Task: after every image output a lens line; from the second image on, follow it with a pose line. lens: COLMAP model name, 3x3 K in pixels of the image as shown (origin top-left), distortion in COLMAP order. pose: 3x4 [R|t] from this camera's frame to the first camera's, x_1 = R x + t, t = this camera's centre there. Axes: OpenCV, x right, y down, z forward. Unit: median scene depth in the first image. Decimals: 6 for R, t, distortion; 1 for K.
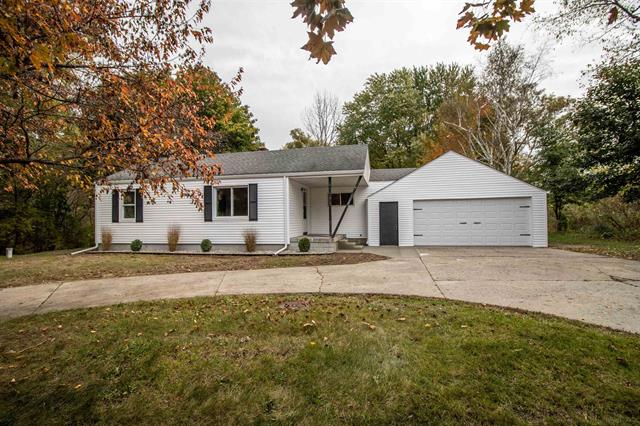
lens RADIAL K [[302.8, 0, 320.0], [0, 302.8, 213.0], [0, 0, 1]] dist [-0.011672, 0.000001]
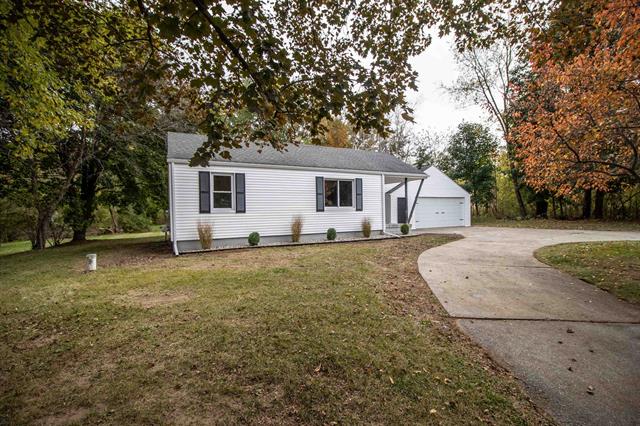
lens RADIAL K [[302.8, 0, 320.0], [0, 302.8, 213.0], [0, 0, 1]] dist [-0.011672, 0.000001]
pose [[0.771492, -0.002816, 0.636233, -0.956015], [-0.007702, 0.999876, 0.013765, 0.017484], [-0.636192, -0.015520, 0.771374, 0.191728]]
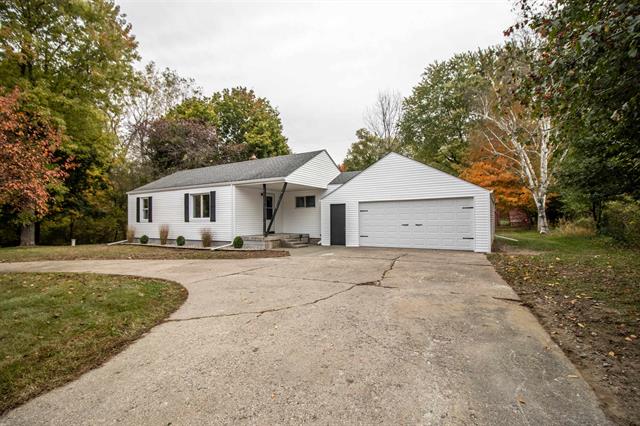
lens RADIAL K [[306.4, 0, 320.0], [0, 306.4, 213.0], [0, 0, 1]] dist [0.000857, 0.000044]
pose [[0.946443, -0.004111, -0.322846, 0.530938], [0.005240, 0.999983, 0.002629, -0.008980], [0.322829, -0.004180, 0.946448, -0.029607]]
